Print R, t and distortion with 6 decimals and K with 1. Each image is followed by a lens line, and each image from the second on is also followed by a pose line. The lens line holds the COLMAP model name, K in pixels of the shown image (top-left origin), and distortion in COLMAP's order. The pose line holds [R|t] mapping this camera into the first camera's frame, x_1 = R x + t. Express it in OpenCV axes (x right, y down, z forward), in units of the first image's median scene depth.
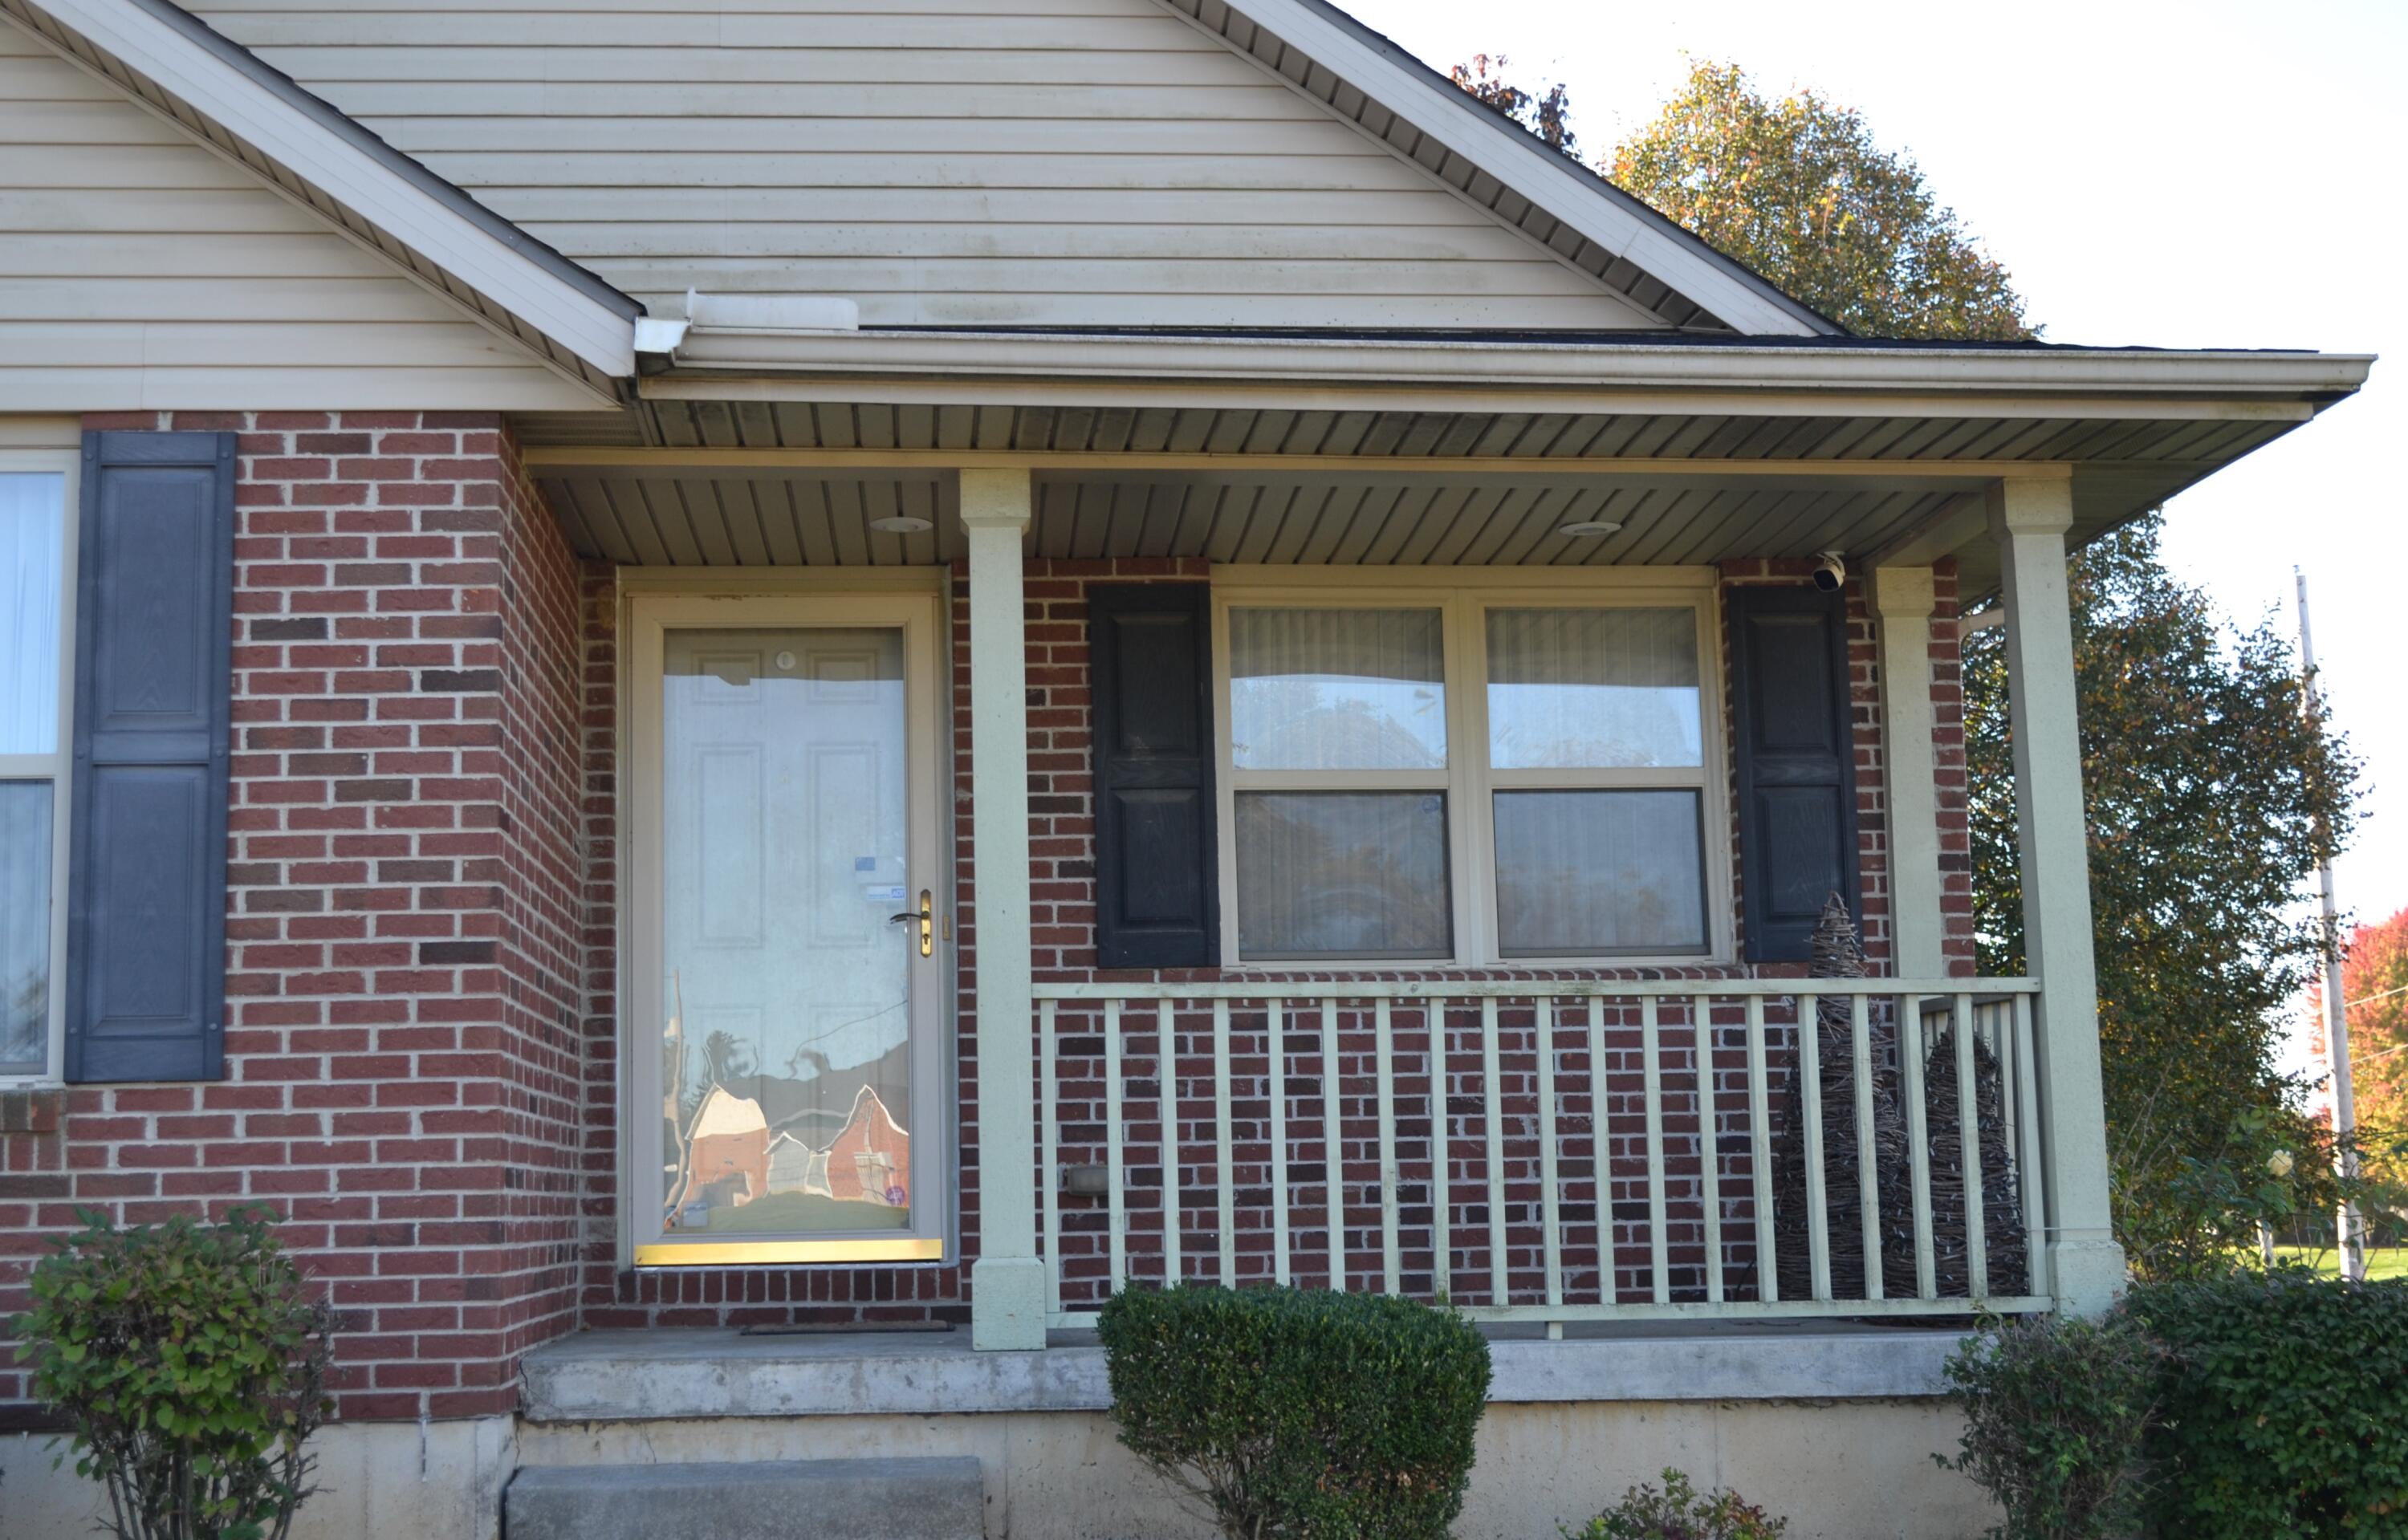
lens RADIAL K [[3179.3, 0, 1204.0], [0, 3179.3, 770.0], [0, 0, 1]] dist [-0.026964, -0.012545]
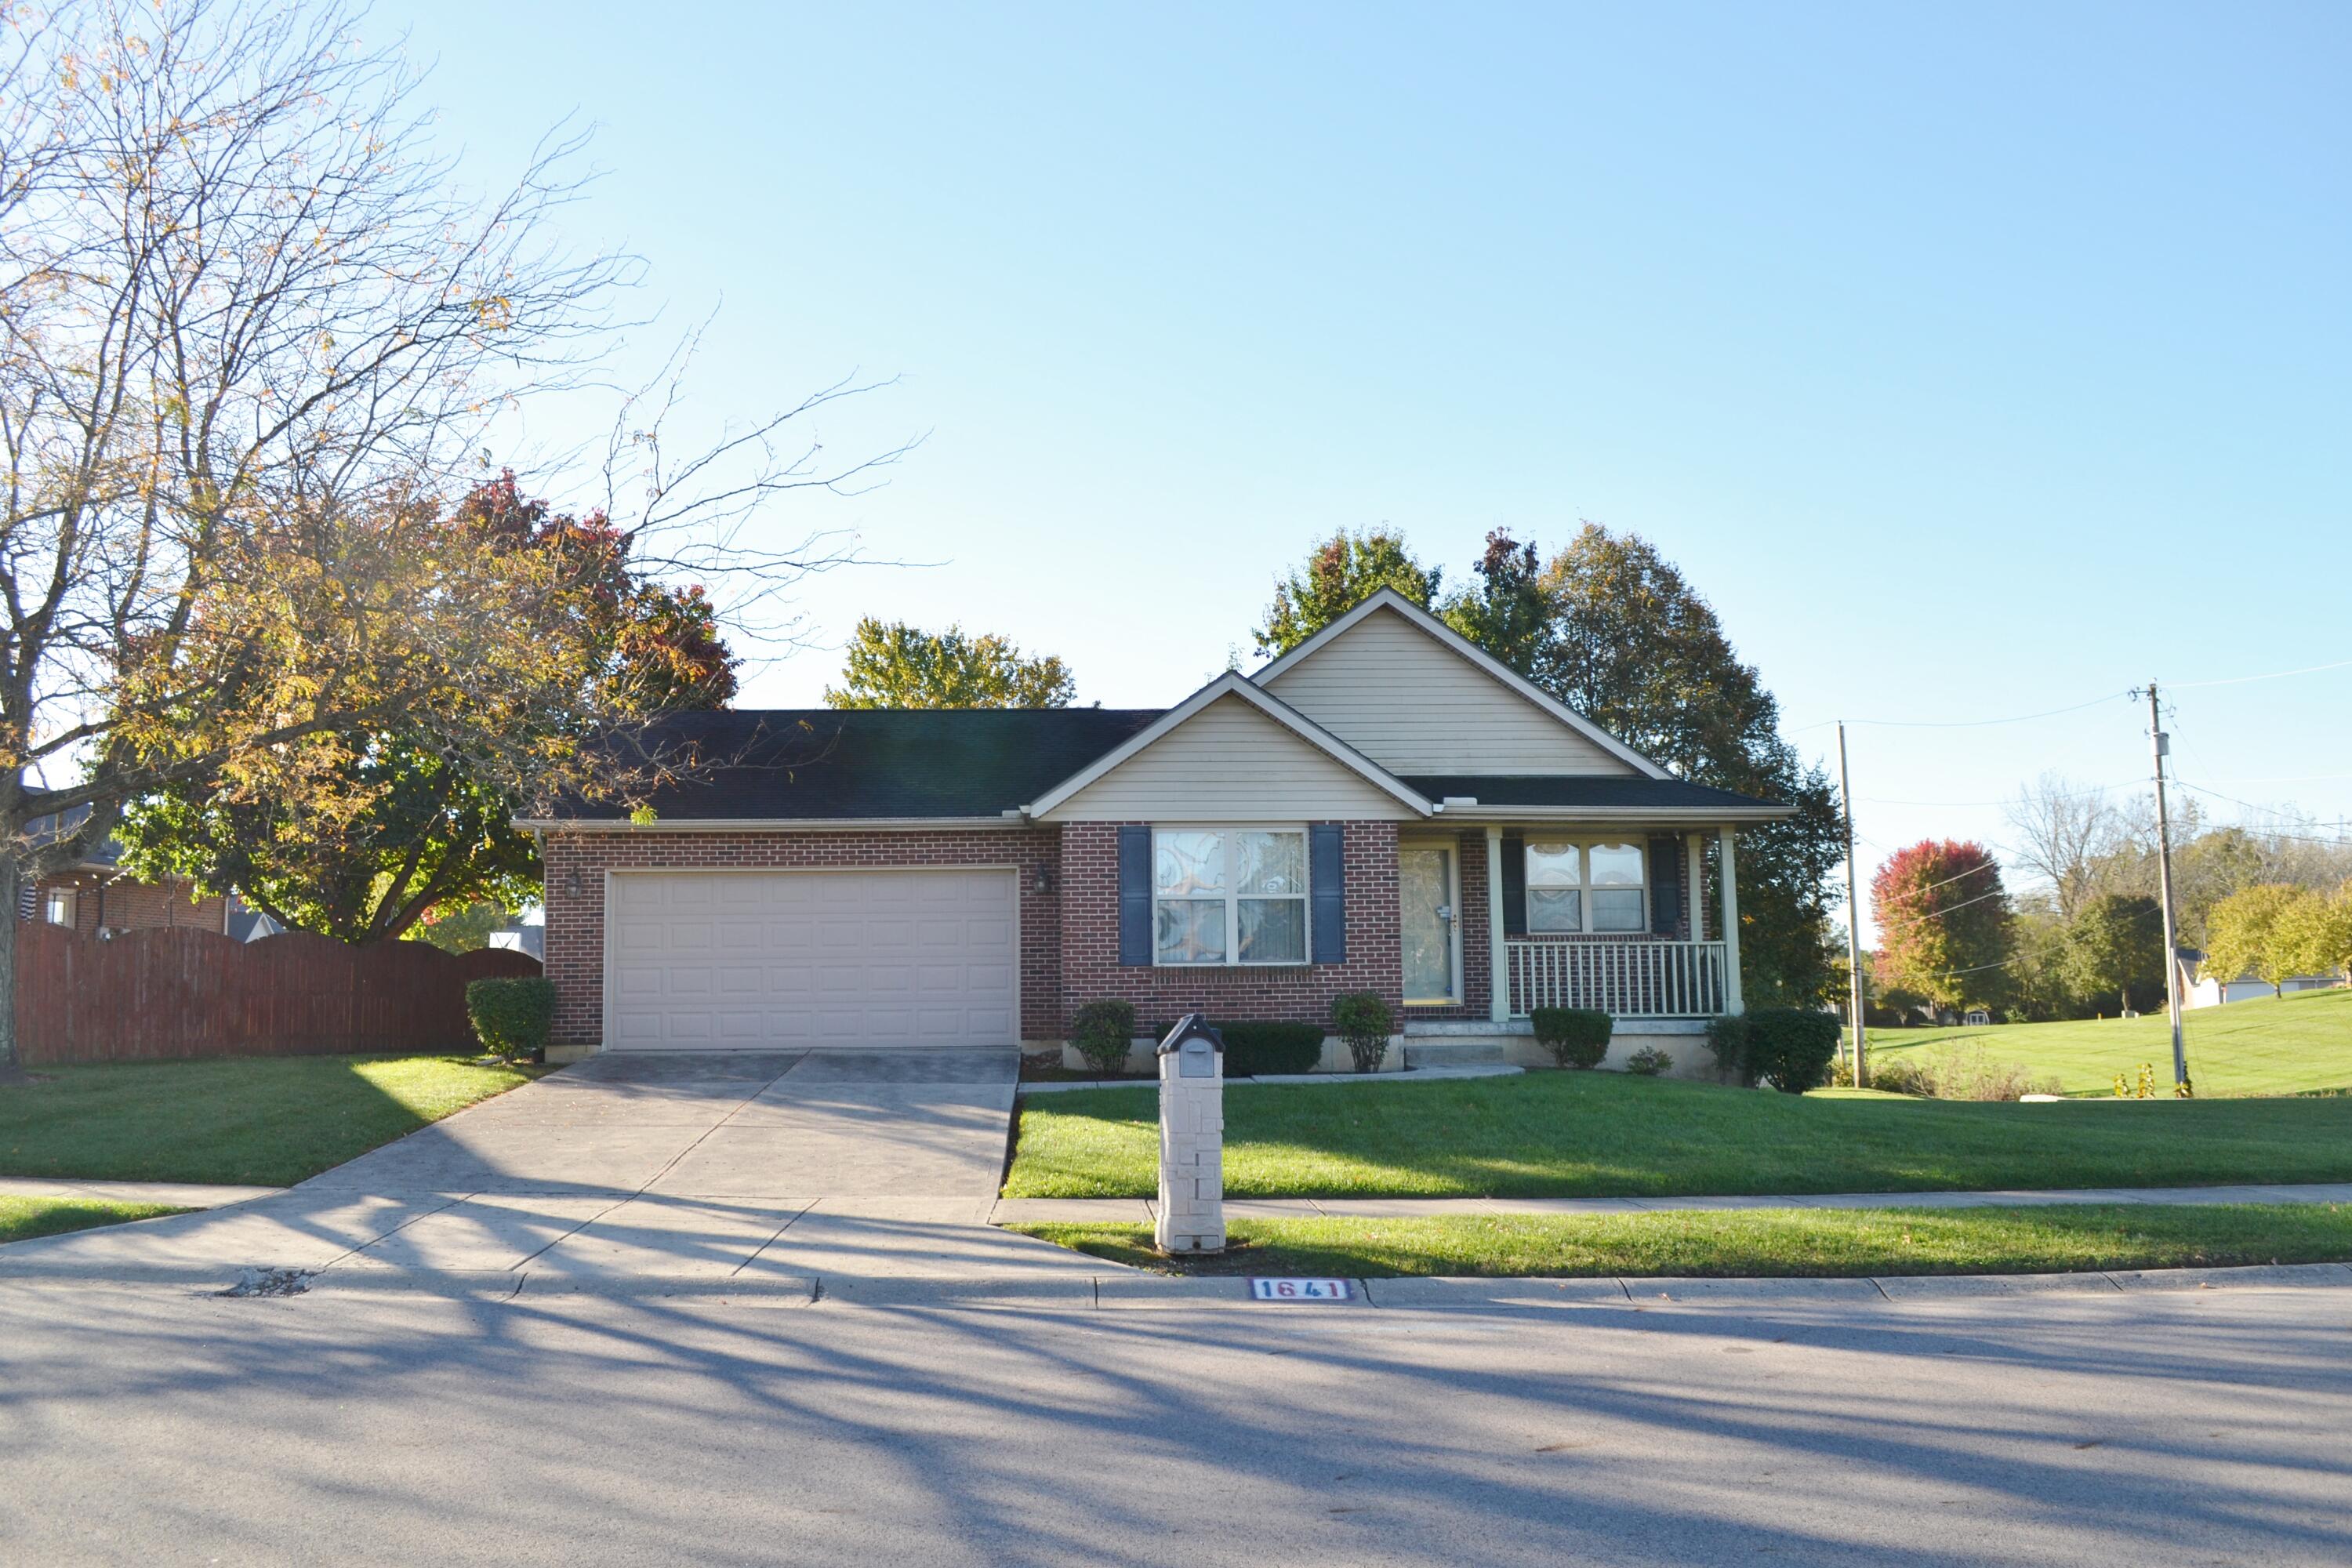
lens RADIAL K [[1877.5, 0, 1176.0], [0, 1877.5, 784.0], [0, 0, 1]] dist [-0.076283, 0.001124]
pose [[0.999555, 0.006138, -0.029176, -0.372720], [-0.005528, 0.999765, 0.020960, -0.177192], [0.029298, -0.020789, 0.999355, -1.404697]]
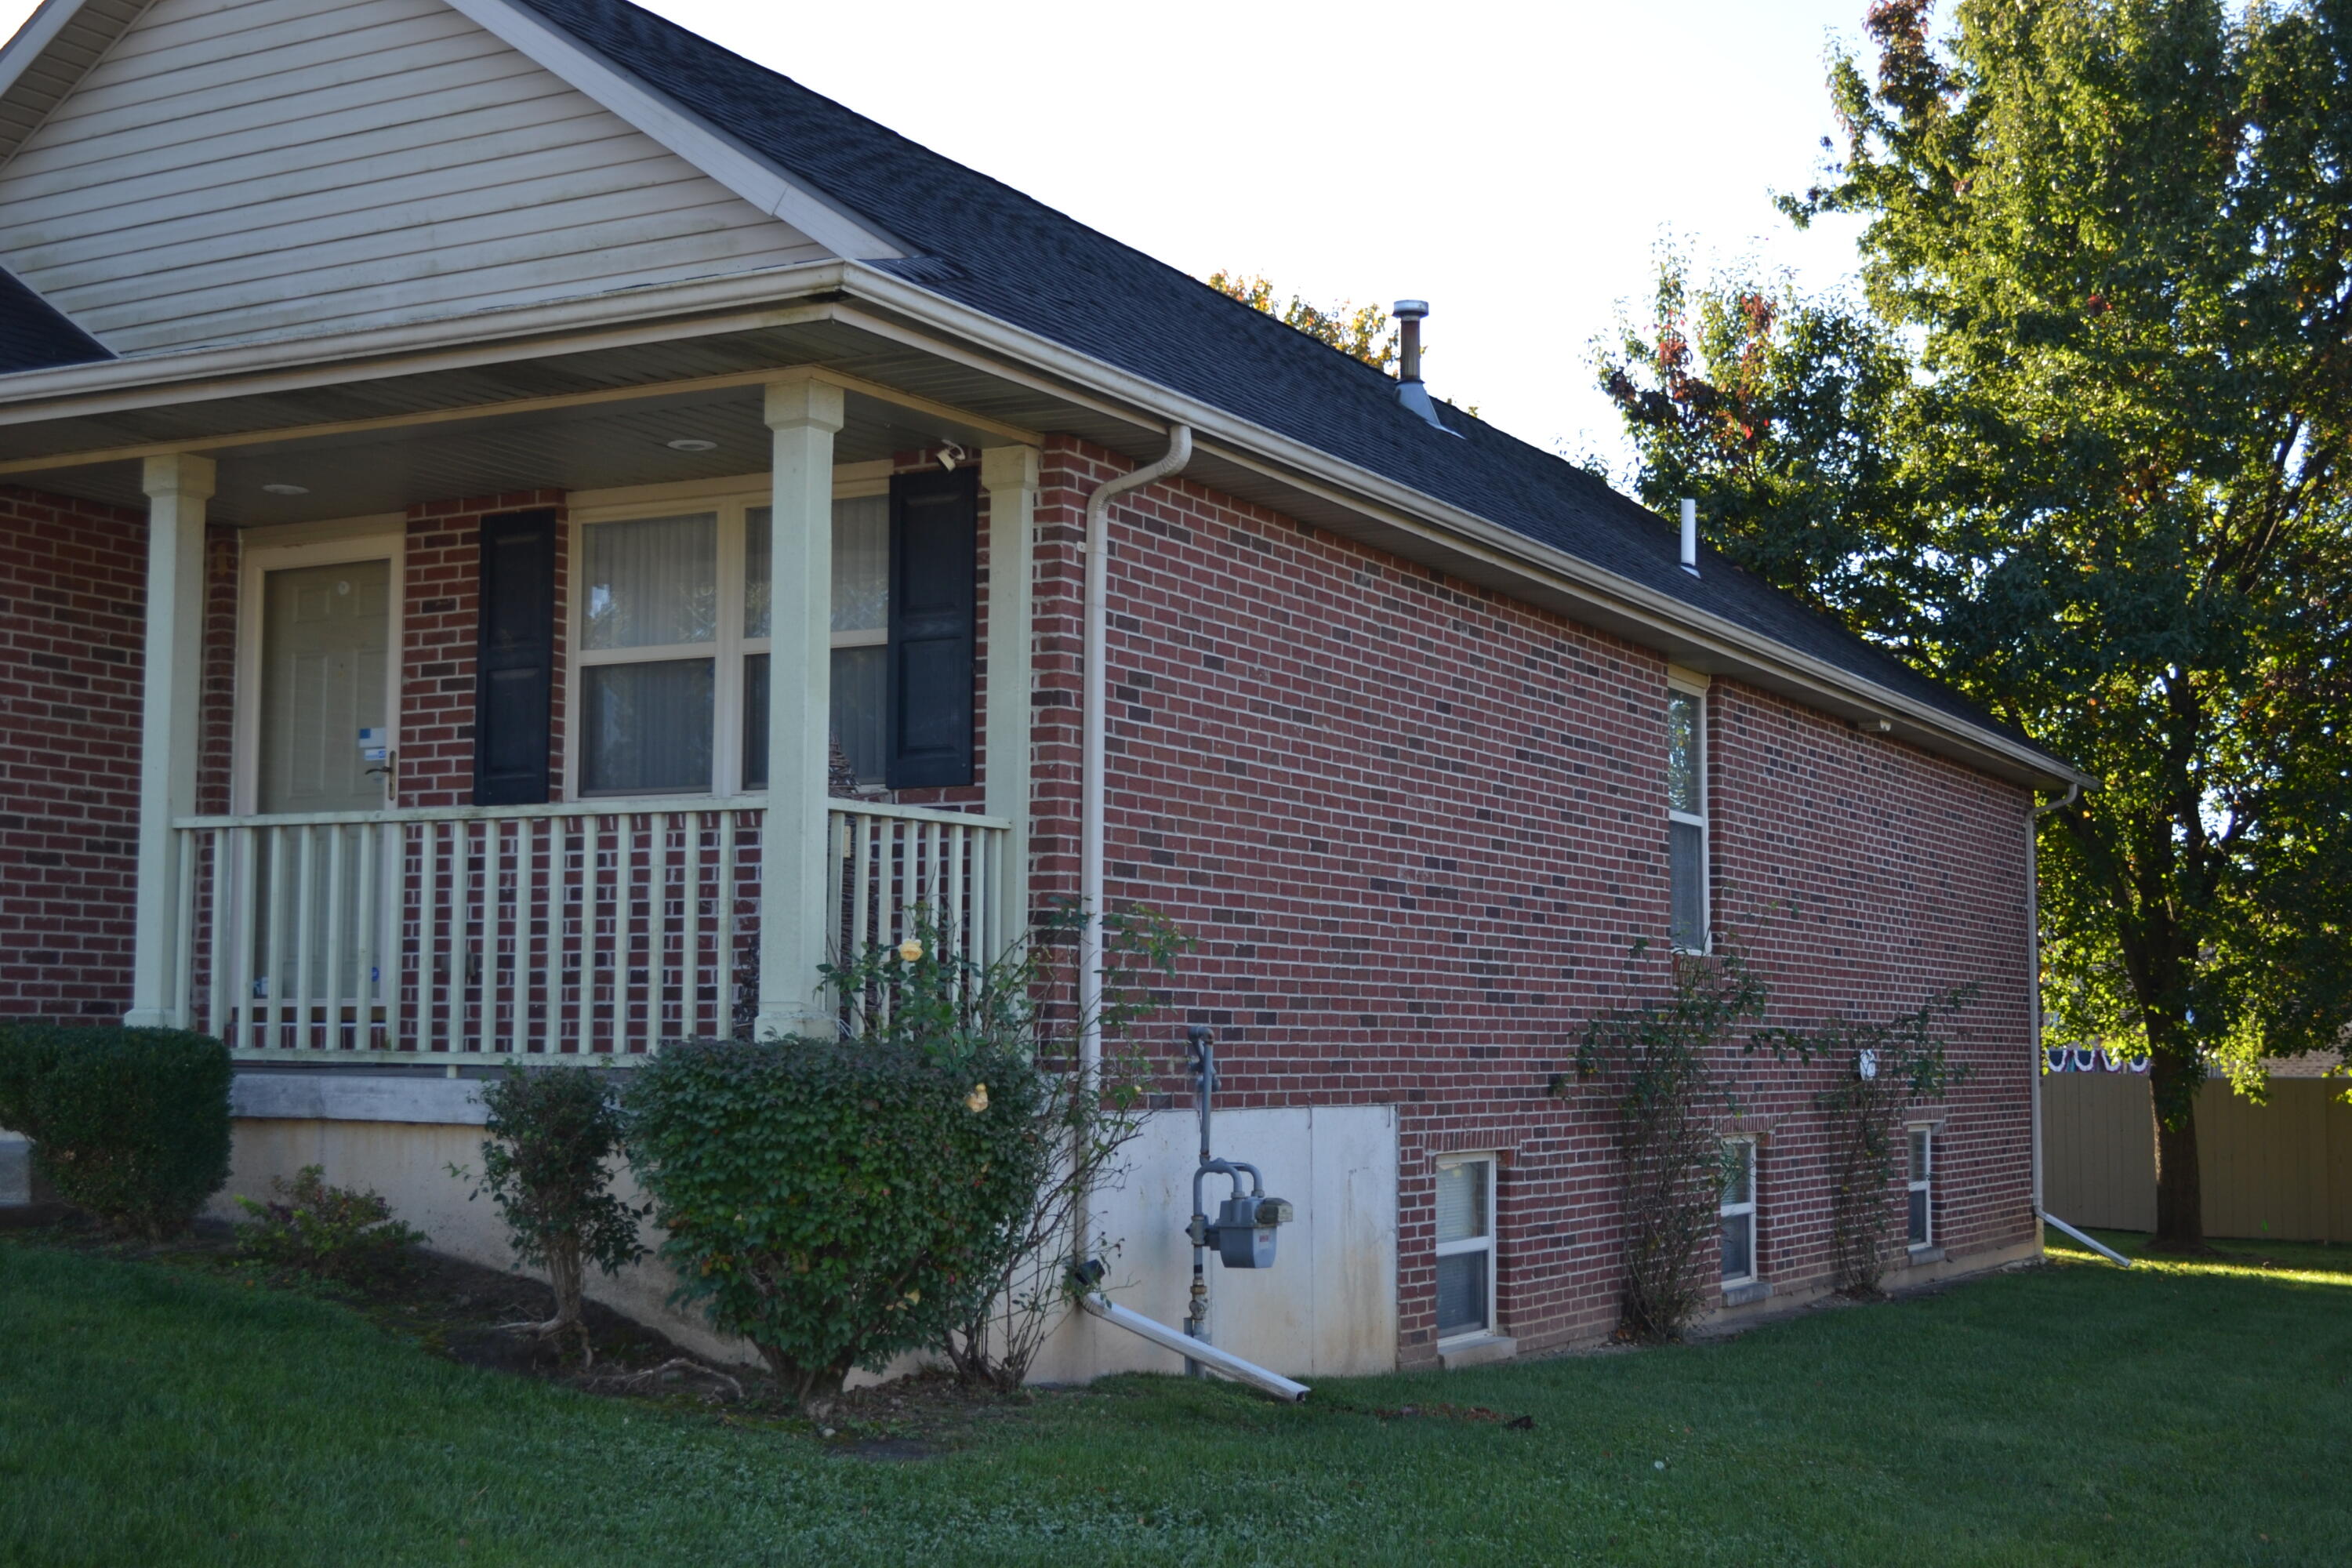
lens RADIAL K [[3008.2, 0, 1176.0], [0, 3008.2, 784.0], [0, 0, 1]] dist [-0.008436, -0.003630]
pose [[0.827890, -0.025453, -0.560312, 0.901751], [0.052767, 0.998074, 0.032627, 0.027312], [0.558402, -0.056577, 0.827639, 0.117520]]
